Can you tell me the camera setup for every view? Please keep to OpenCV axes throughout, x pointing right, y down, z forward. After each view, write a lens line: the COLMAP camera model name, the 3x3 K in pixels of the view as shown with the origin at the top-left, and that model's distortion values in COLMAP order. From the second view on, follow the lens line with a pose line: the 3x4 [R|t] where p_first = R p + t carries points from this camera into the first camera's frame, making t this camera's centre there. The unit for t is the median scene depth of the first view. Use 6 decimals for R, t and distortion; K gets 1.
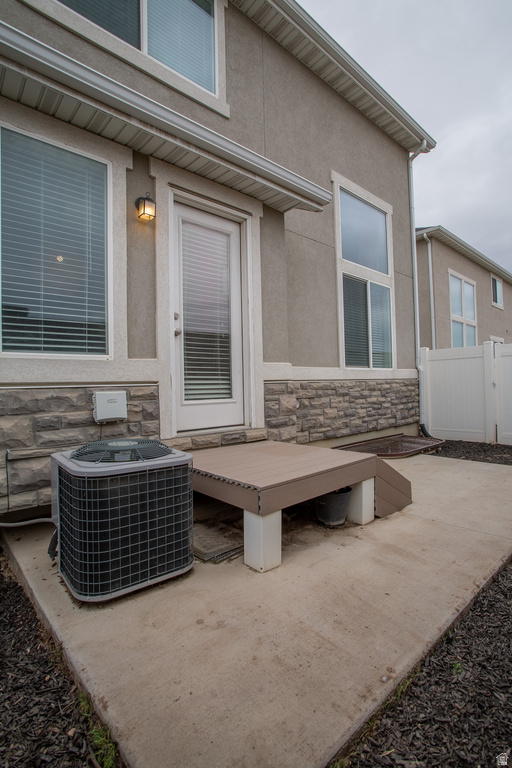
lens RADIAL K [[376.3, 0, 261.2], [0, 376.3, 385.8], [0, 0, 1]] dist [-0.078279, 0.034952]
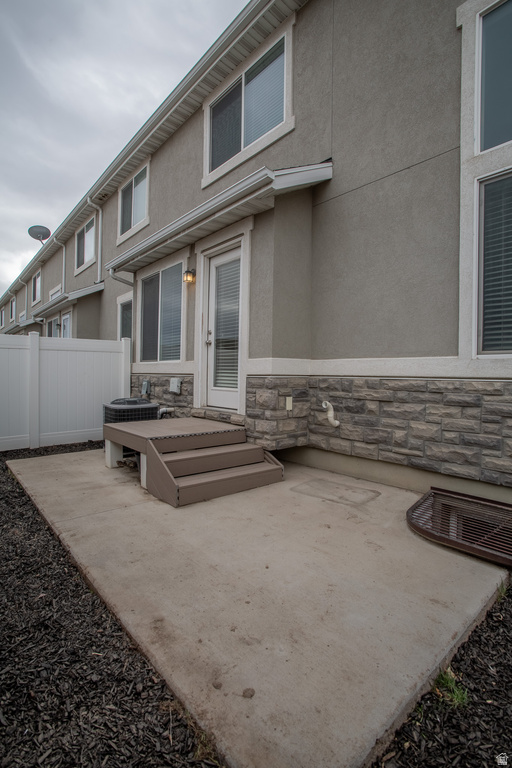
lens RADIAL K [[376.3, 0, 261.2], [0, 376.3, 385.8], [0, 0, 1]] dist [-0.078279, 0.034952]
pose [[-0.008617, 0.049805, -0.998722, 1.105043], [-0.017776, 0.998593, 0.049952, -0.037366], [0.999805, 0.018184, -0.007719, 1.006310]]
